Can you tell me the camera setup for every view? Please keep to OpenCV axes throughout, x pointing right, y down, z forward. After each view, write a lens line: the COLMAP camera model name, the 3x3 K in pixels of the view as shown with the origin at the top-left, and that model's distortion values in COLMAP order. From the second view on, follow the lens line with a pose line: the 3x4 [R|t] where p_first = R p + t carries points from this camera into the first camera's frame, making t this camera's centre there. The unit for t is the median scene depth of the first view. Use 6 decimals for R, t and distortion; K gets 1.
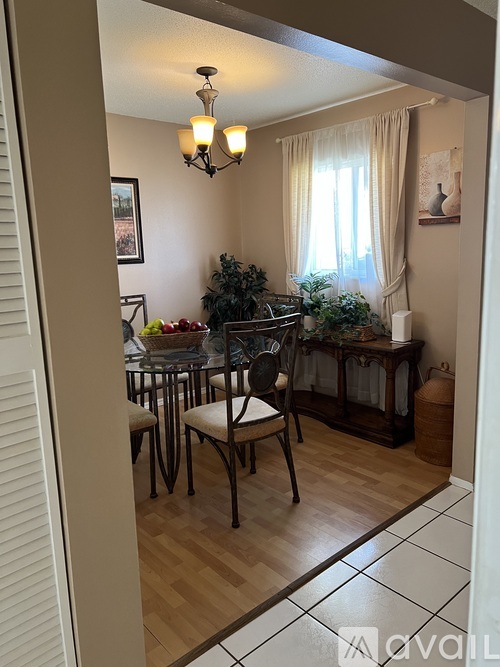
lens RADIAL K [[502.2, 0, 250.0], [0, 502.2, 333.5], [0, 0, 1]] dist [-0.001074, -0.000585]
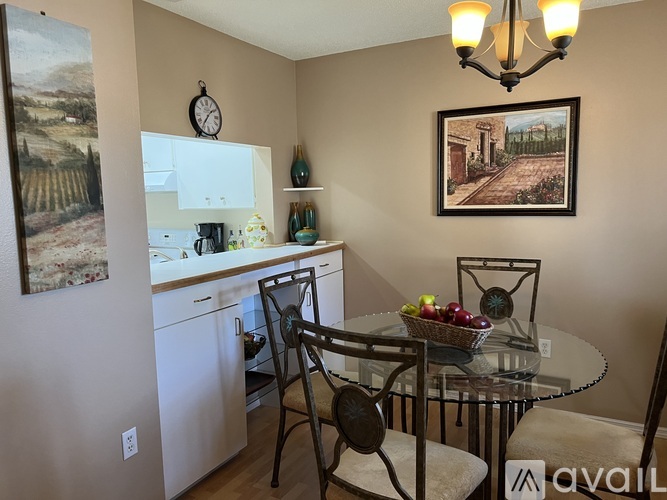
lens RADIAL K [[502.2, 0, 333.5], [0, 502.2, 250.0], [0, 0, 1]] dist [-0.001074, -0.000585]
pose [[0.357372, 0.129680, -0.924915, 0.336120], [-0.157102, 0.984549, 0.077340, -0.098115], [0.920654, 0.117667, 0.372224, 0.448195]]
